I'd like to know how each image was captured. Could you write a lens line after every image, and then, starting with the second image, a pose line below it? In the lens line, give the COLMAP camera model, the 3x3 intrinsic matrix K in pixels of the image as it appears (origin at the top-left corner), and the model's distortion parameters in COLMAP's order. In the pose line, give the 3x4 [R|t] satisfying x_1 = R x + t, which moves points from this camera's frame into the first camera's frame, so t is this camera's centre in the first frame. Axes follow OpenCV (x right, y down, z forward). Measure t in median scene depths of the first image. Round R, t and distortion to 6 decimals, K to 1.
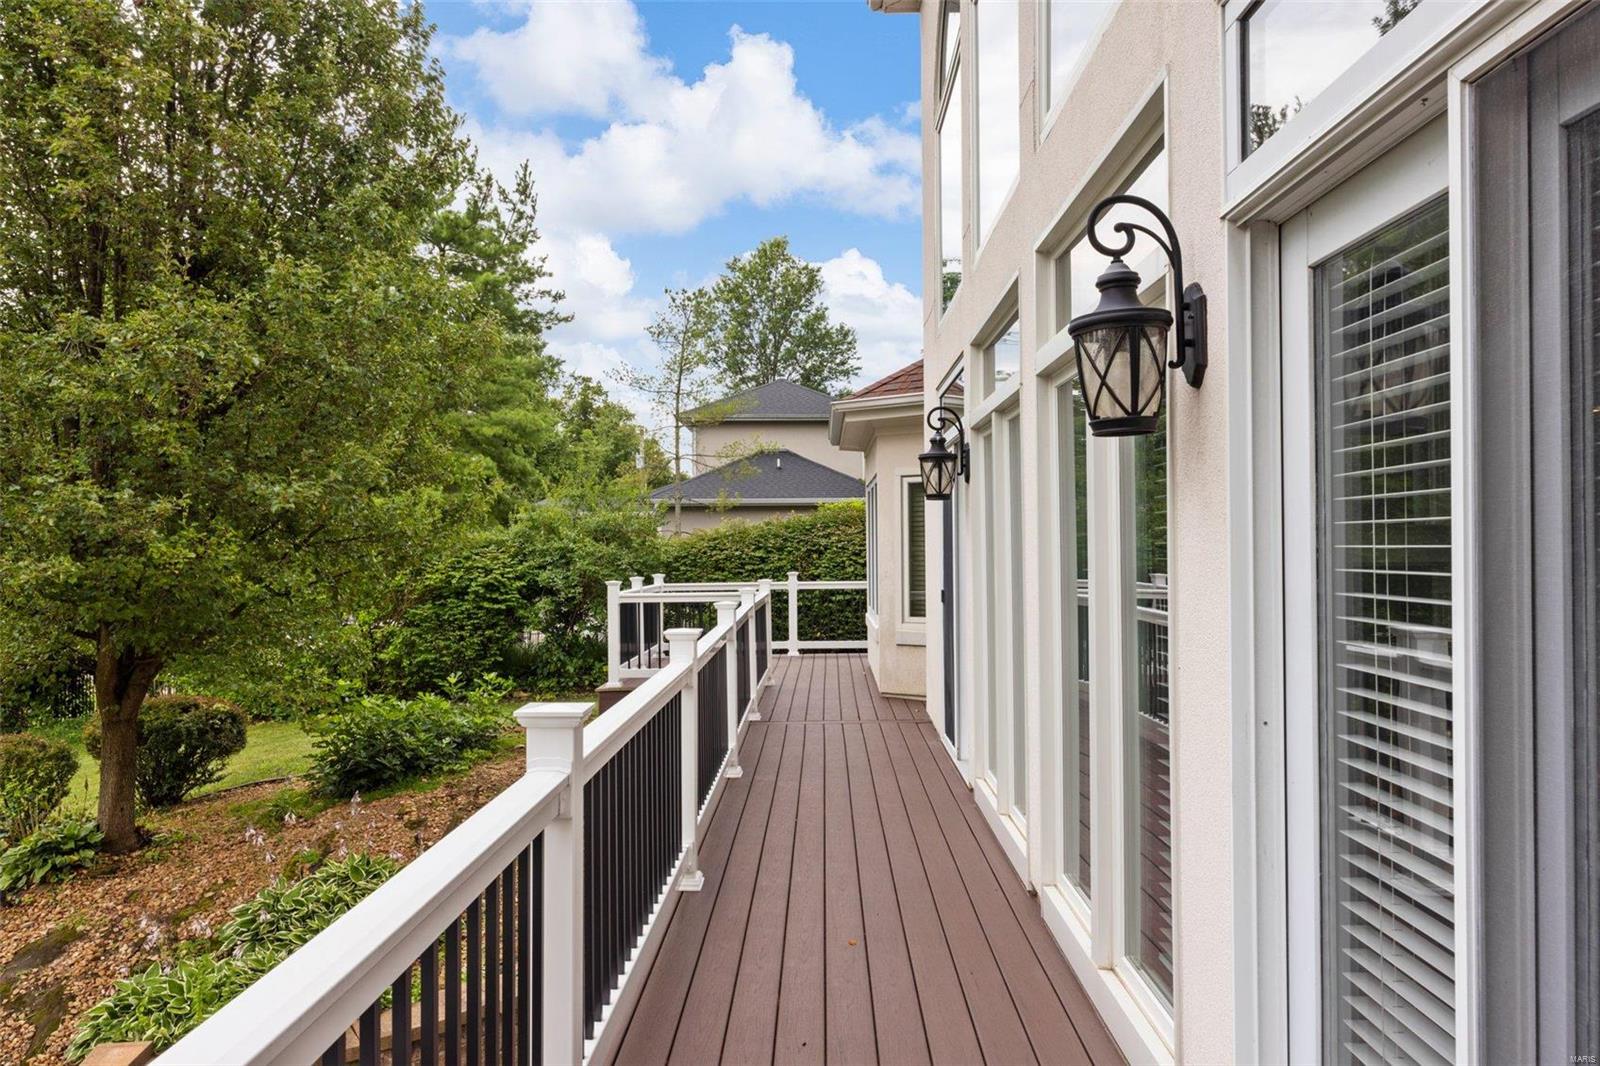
lens RADIAL K [[1105.5, 0, 800.0], [0, 1105.5, 533.0], [0, 0, 1]] dist [0.003163, 0.000011]
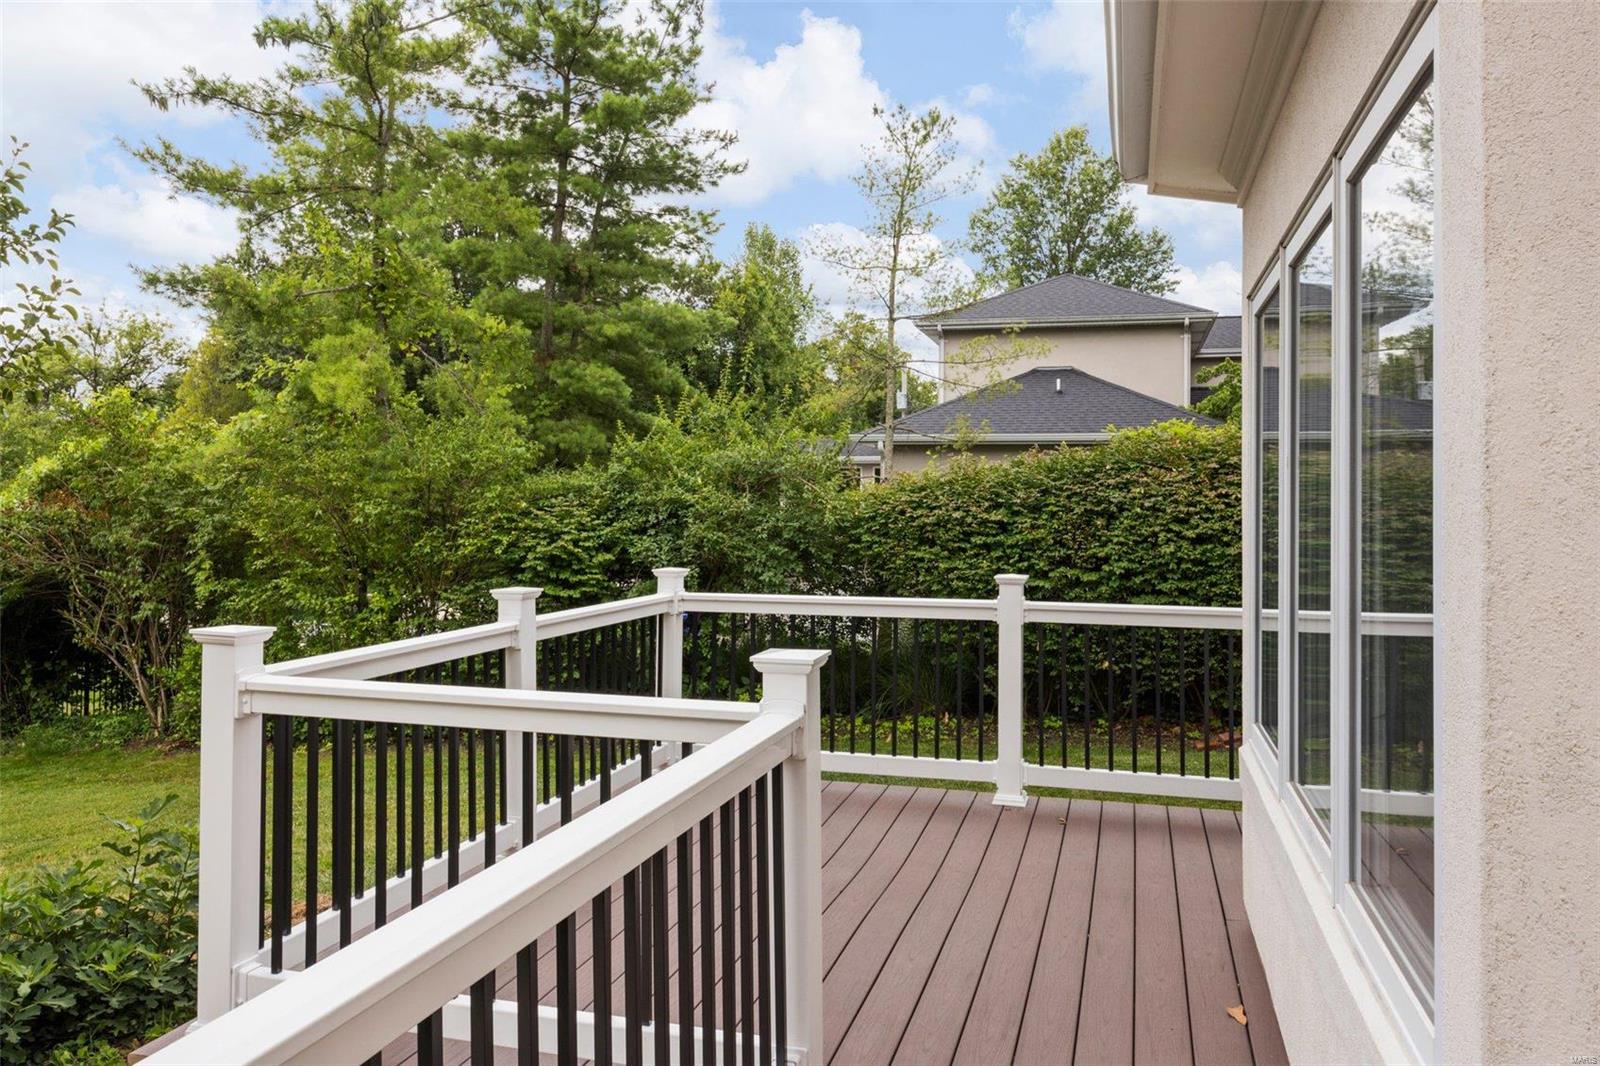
lens RADIAL K [[1079.5, 0, 797.9], [0, 1079.5, 494.2], [0, 0, 1]] dist [0.005295, 0.000625]
pose [[0.961536, 0.014169, -0.274312, 0.006546], [-0.012523, 0.999892, 0.007753, 0.001871], [0.274392, -0.004020, 0.961609, 0.179920]]
